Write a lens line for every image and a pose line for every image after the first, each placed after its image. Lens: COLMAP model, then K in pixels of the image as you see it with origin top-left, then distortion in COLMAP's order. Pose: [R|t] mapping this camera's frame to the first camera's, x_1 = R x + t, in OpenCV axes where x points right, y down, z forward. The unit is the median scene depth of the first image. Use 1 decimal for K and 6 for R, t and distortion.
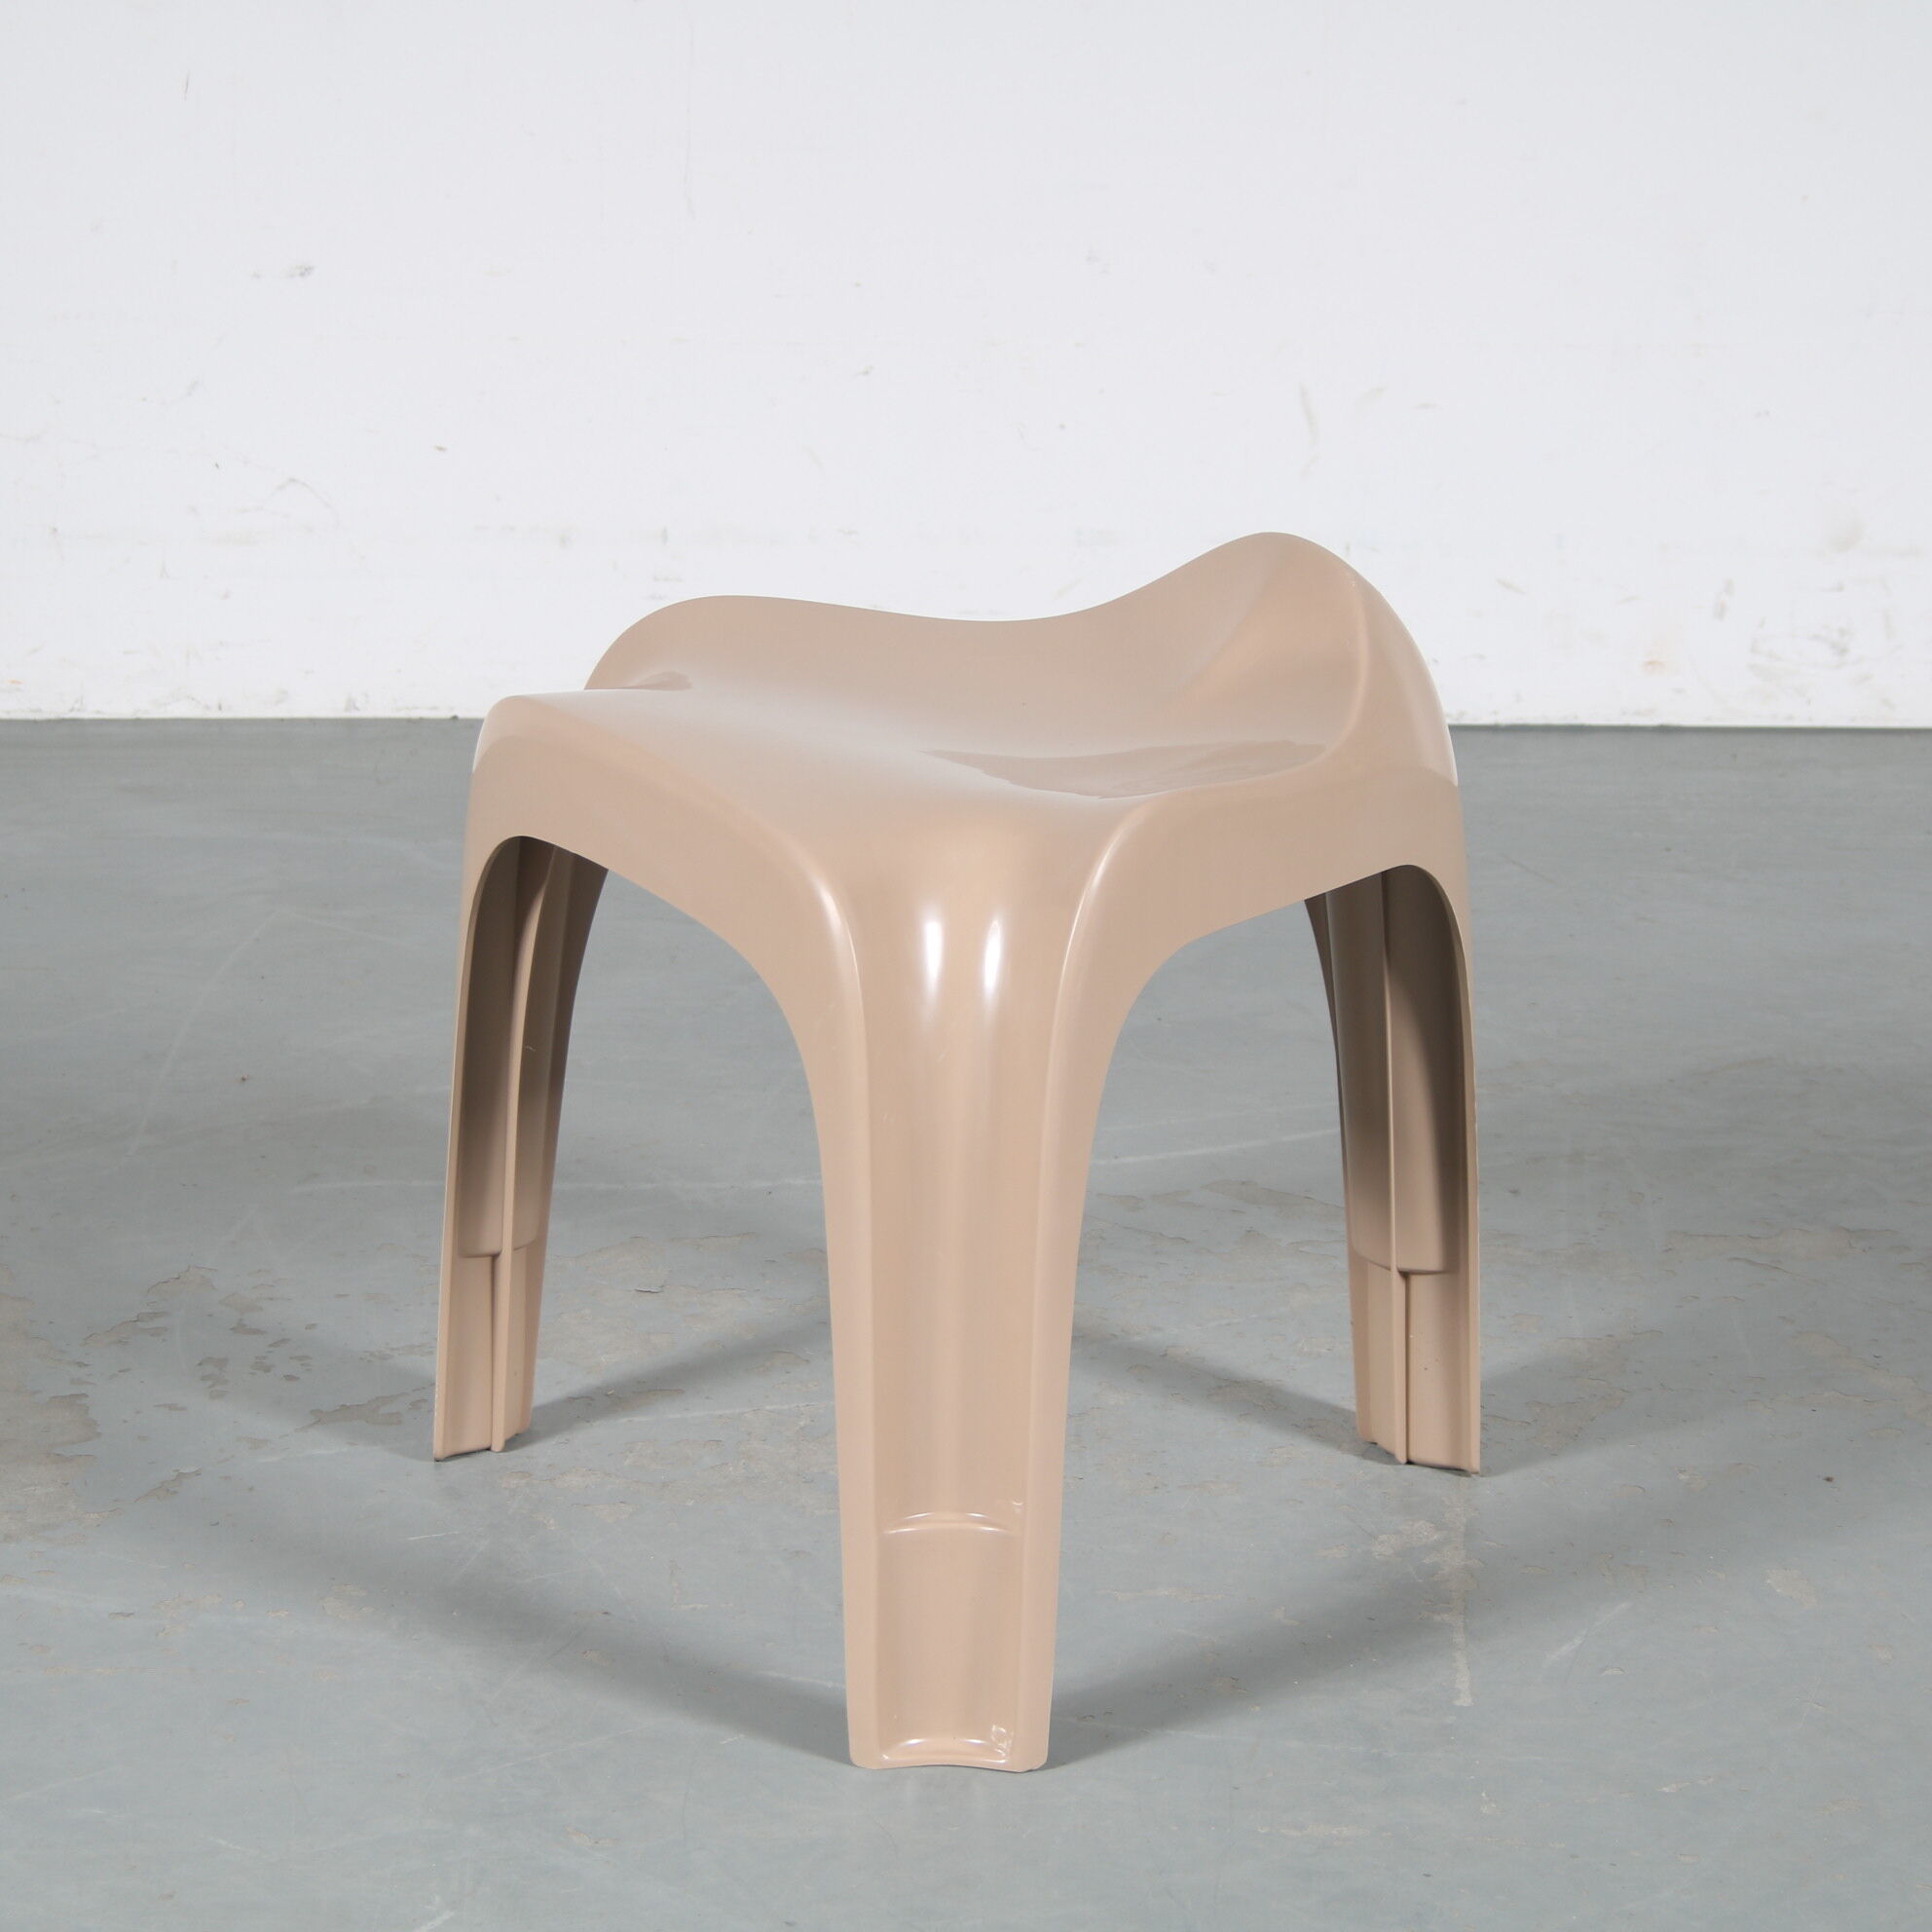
lens RADIAL K [[7259.4, 0, 964.5], [0, 7259.4, 970.5], [0, 0, 1]] dist [0.155271, 0.000000]
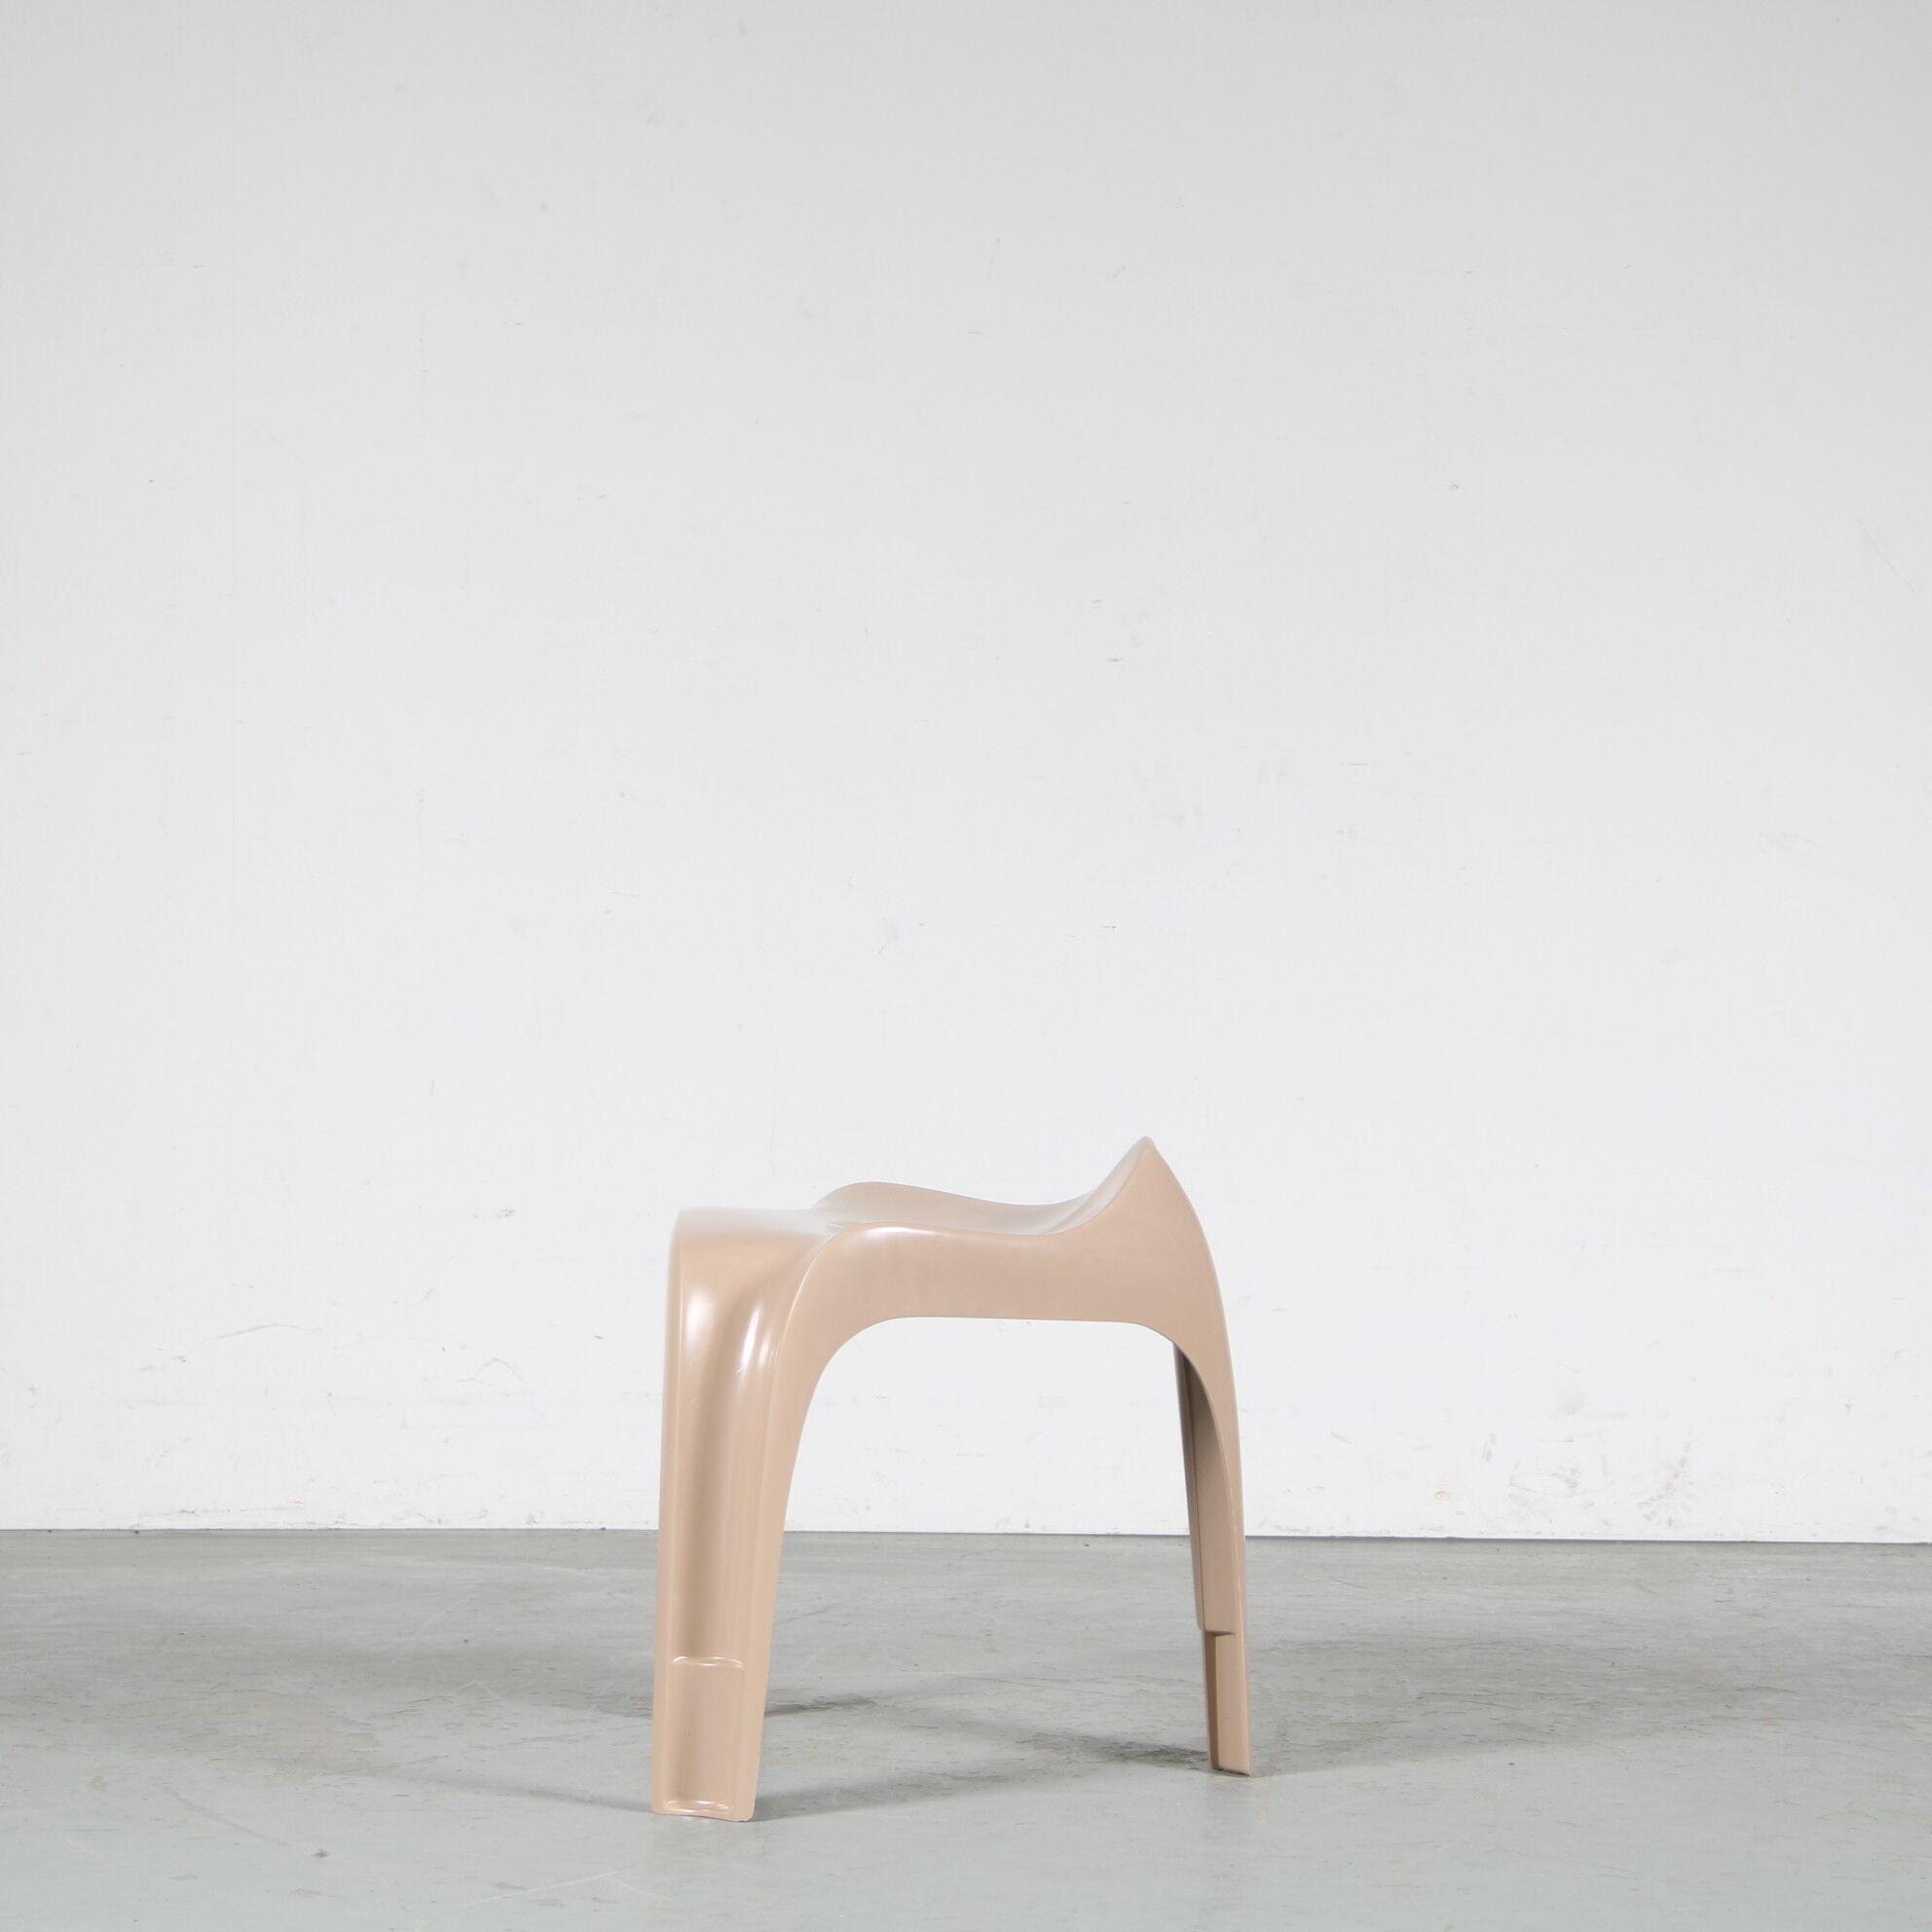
lens RADIAL K [[7060.5, 0, 912.3], [0, 7060.5, 1019.4], [0, 0, 1]] dist [0.152783, 0.000000]
pose [[0.999879, 0.003315, -0.015229, 0.011594], [-0.007486, 0.959175, -0.282713, 0.265236], [0.013671, 0.282793, 0.959084, -0.366044]]
